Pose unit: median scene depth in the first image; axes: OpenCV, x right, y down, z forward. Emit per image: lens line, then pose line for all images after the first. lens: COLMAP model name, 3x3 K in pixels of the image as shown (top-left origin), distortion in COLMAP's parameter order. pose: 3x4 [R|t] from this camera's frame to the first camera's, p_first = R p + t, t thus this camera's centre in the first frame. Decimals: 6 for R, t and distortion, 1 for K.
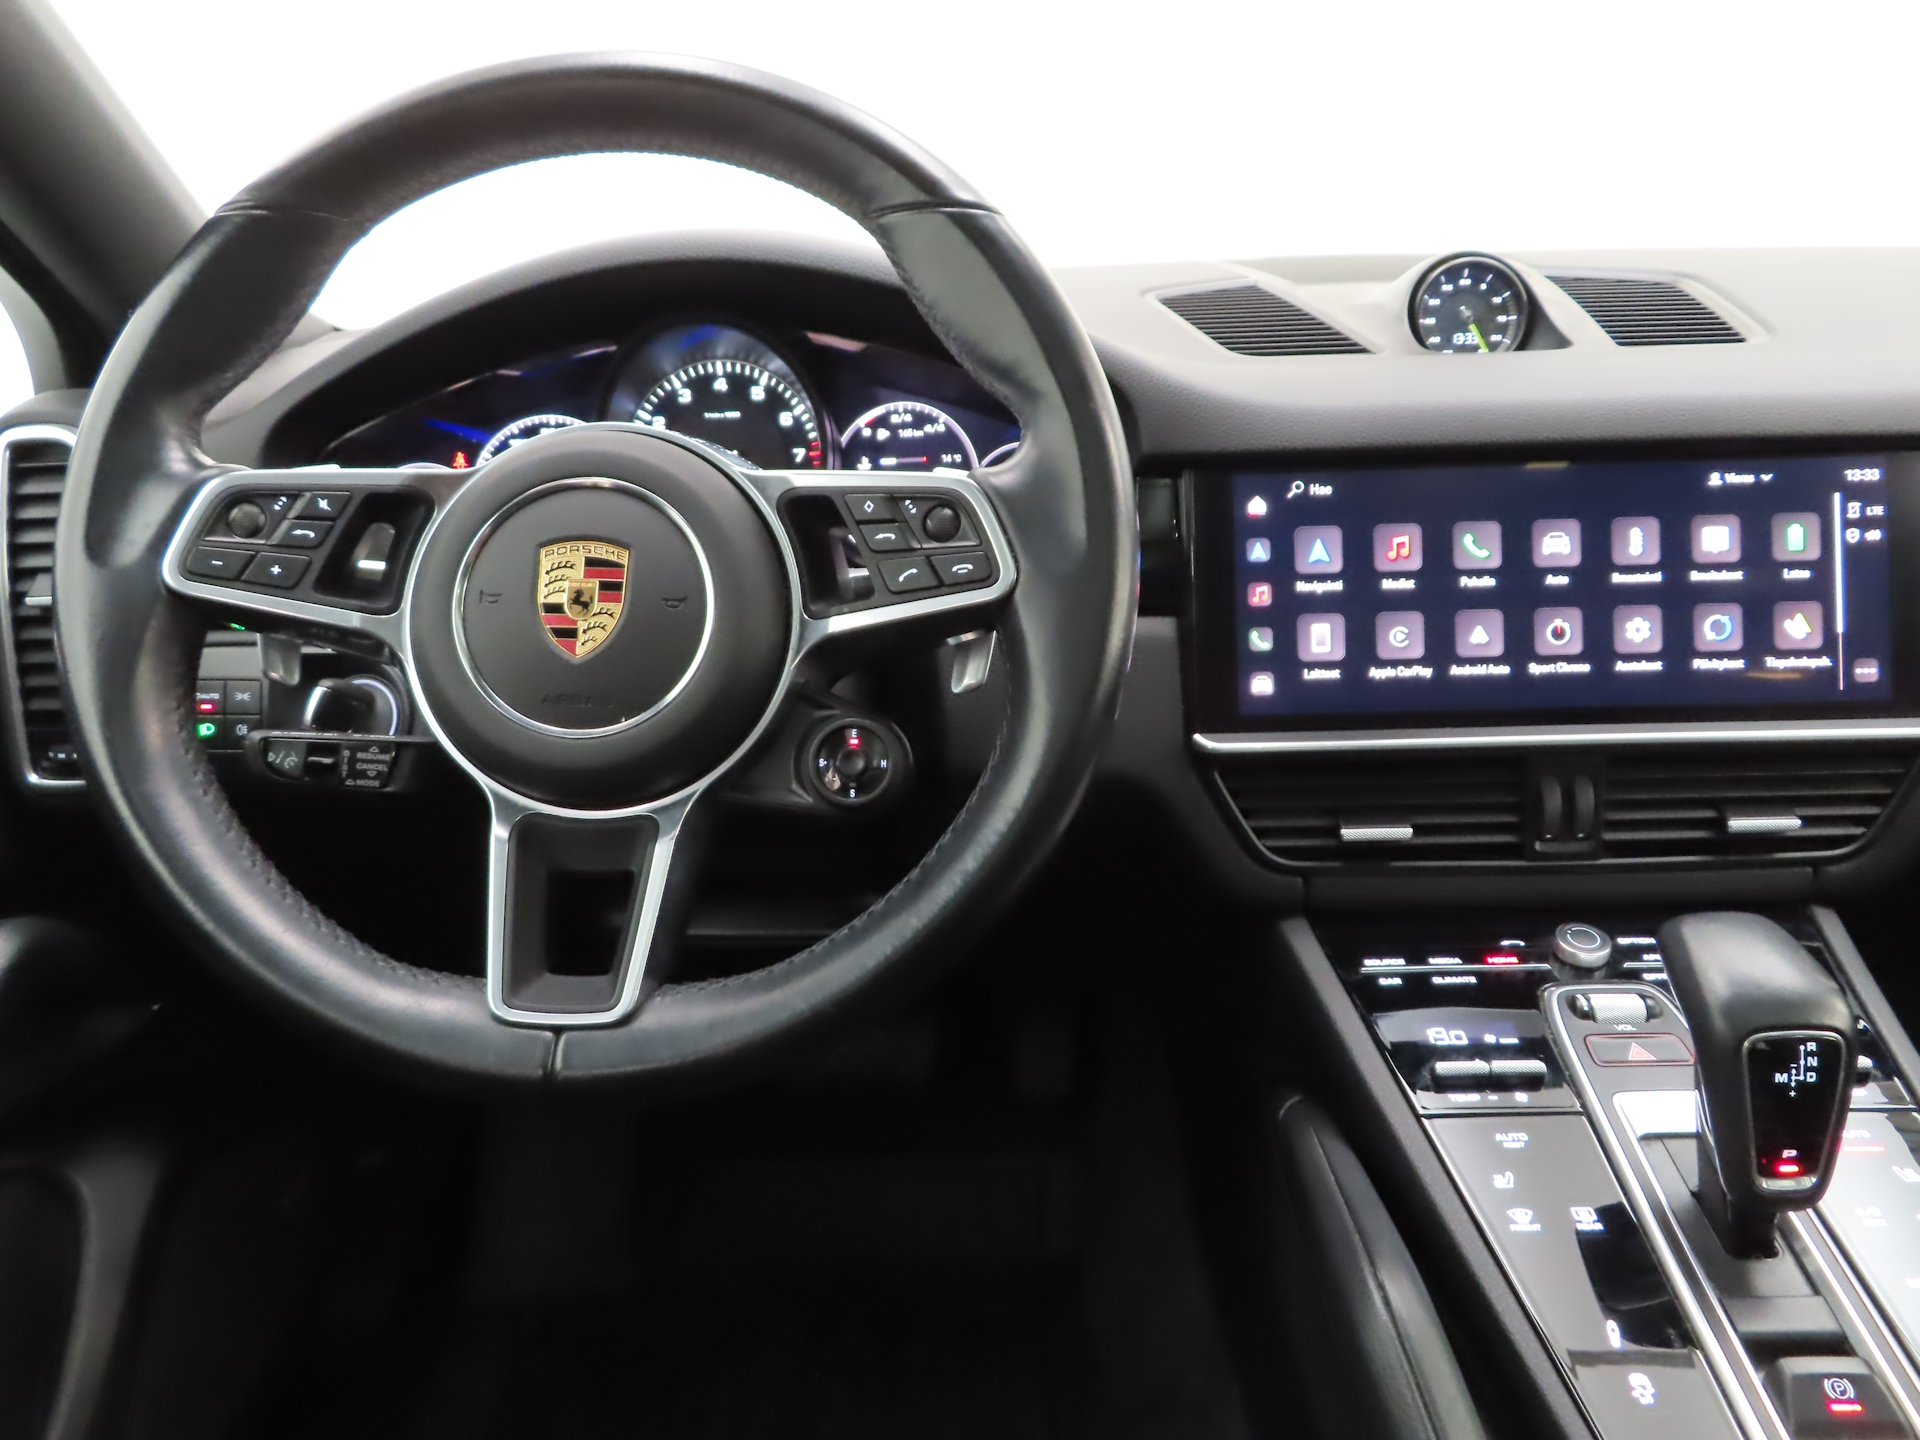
lens RADIAL K [[1268.3, 0, 960.0], [0, 1268.3, 720.0], [0, 0, 1]] dist [-0.032343, 0.007446]
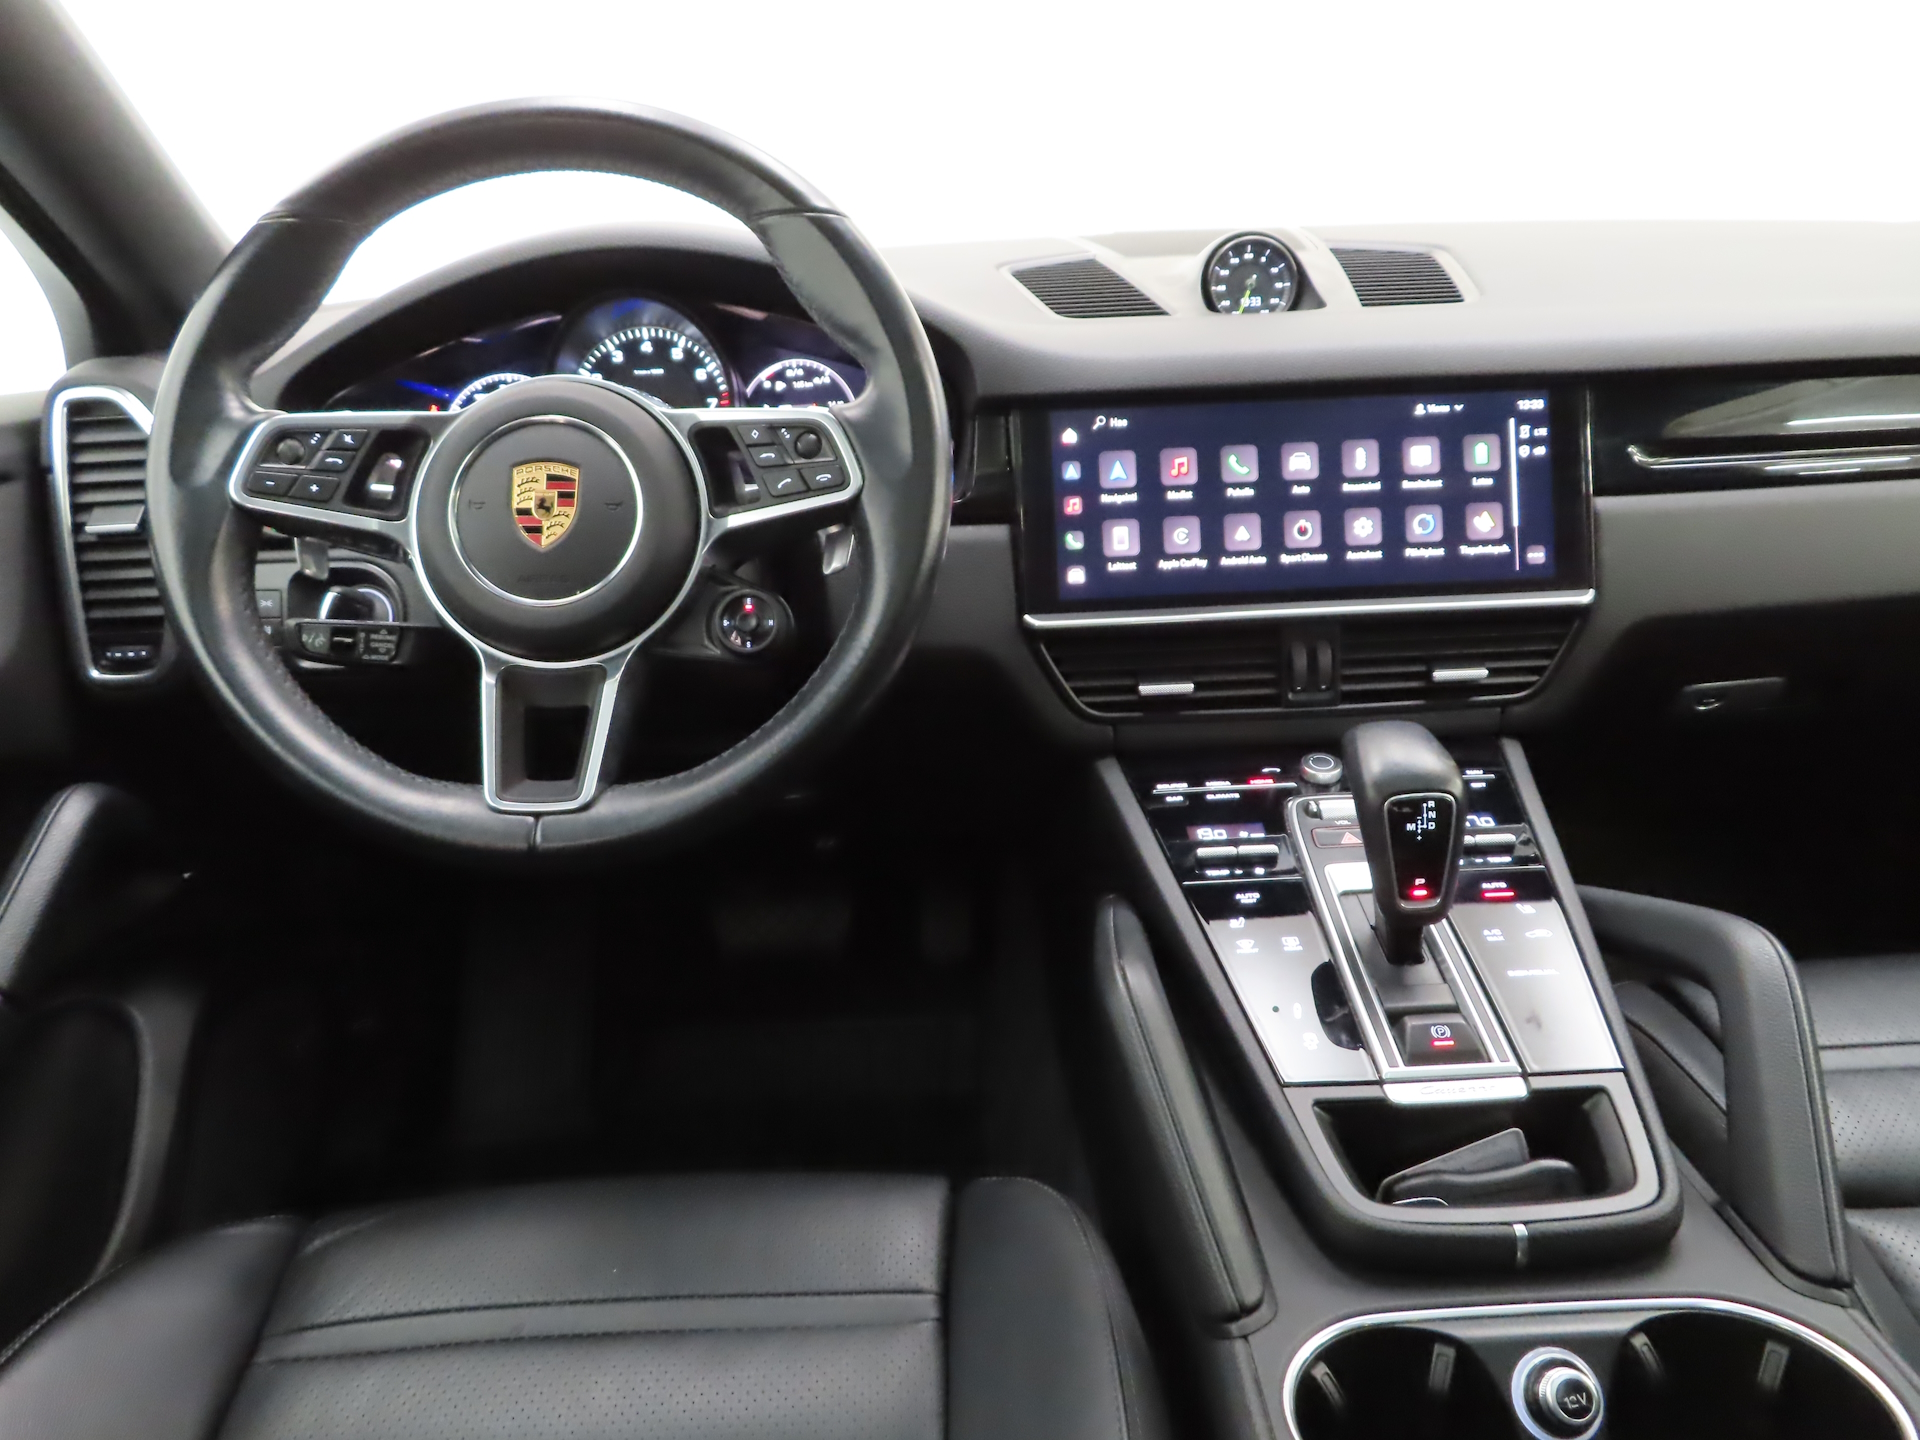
lens RADIAL K [[1268.3, 0, 960.0], [0, 1268.3, 720.0], [0, 0, 1]] dist [-0.032343, 0.007446]
pose [[0.998851, -0.023849, 0.041579, 0.065464], [0.022717, 0.999364, 0.027489, 0.082971], [-0.042209, -0.026512, 0.998757, -0.293737]]
